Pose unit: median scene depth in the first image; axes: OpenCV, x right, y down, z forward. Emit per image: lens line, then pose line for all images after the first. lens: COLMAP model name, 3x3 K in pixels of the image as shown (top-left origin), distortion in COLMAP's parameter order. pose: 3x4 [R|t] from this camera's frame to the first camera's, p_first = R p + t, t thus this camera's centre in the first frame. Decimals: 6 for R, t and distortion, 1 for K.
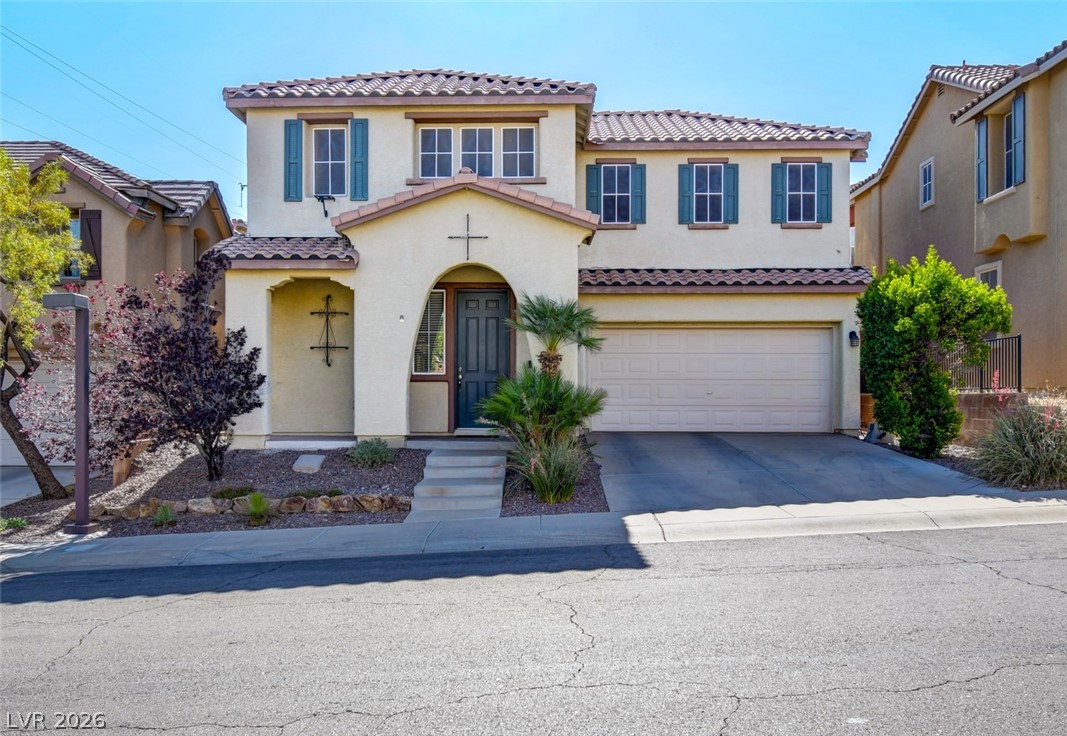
lens RADIAL K [[962.2, 0, 533.5], [0, 962.2, 368.0], [0, 0, 1]] dist [-0.011327, -0.001319]
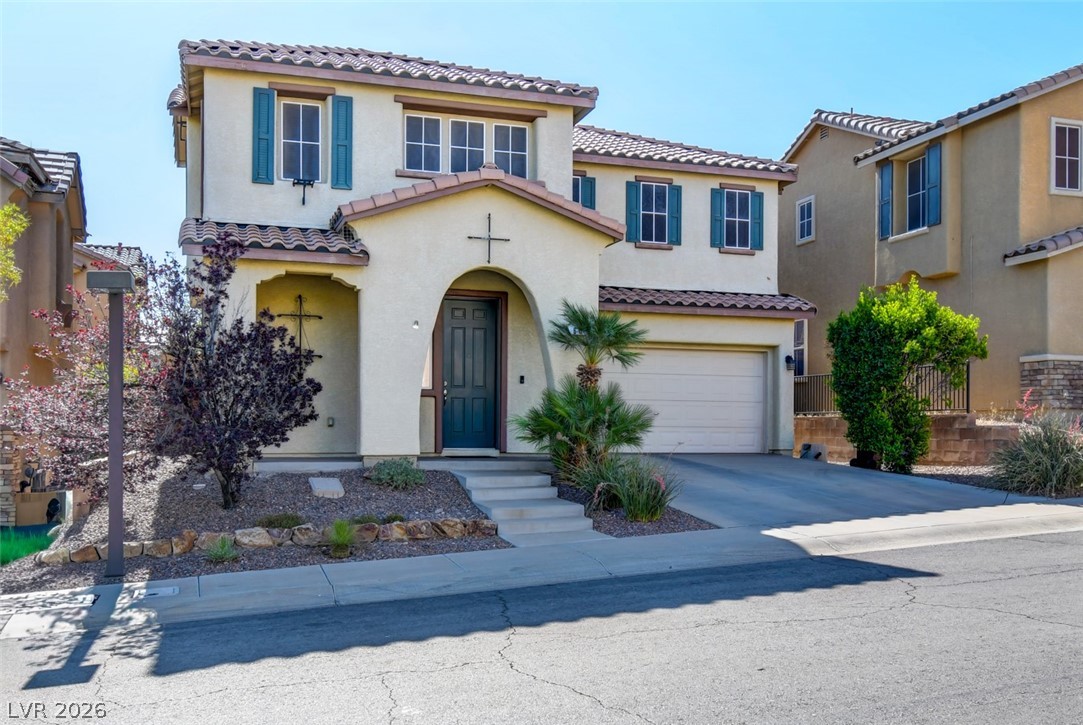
lens RADIAL K [[994.5, 0, 562.9], [0, 994.5, 397.0], [0, 0, 1]] dist [-0.008754, -0.002974]
pose [[0.942179, 0.014714, 0.334786, -0.287207], [-0.013855, 0.999892, -0.004955, 0.017004], [-0.334823, 0.000030, 0.942281, 0.076363]]
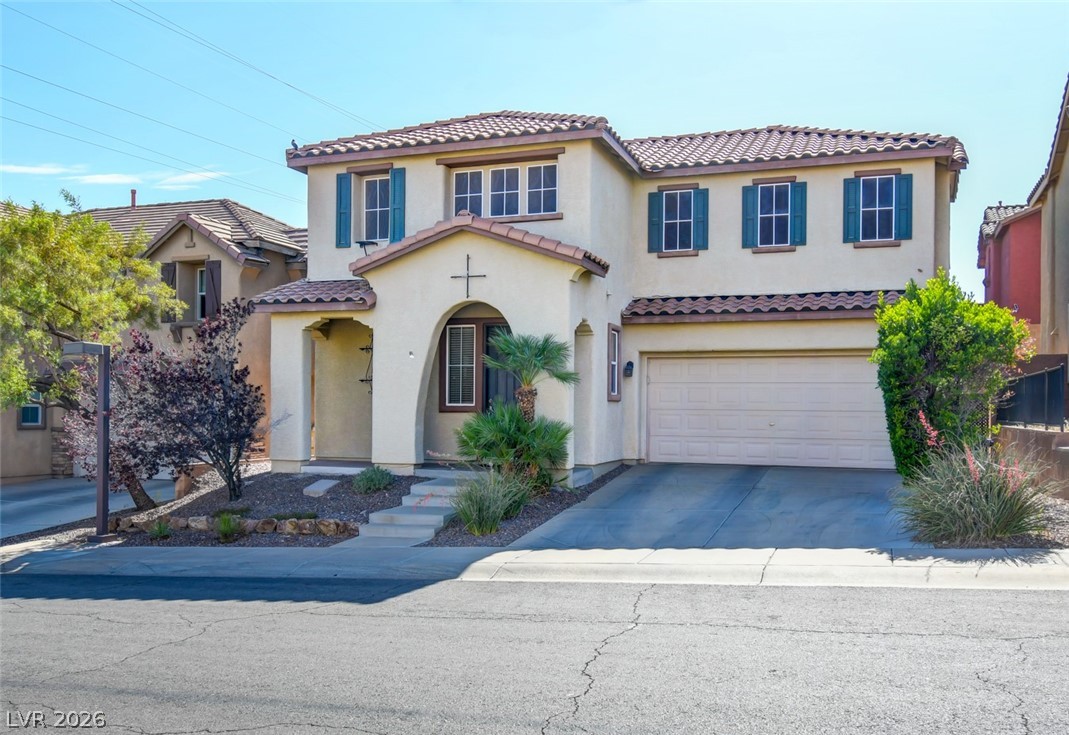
lens RADIAL K [[964.0, 0, 534.5], [0, 964.0, 367.5], [0, 0, 1]] dist [-0.011327, -0.001319]
pose [[0.947601, -0.006897, -0.319382, 0.303521], [0.001277, 0.999841, -0.017802, -0.015935], [0.319454, 0.016461, 0.947459, 0.027109]]
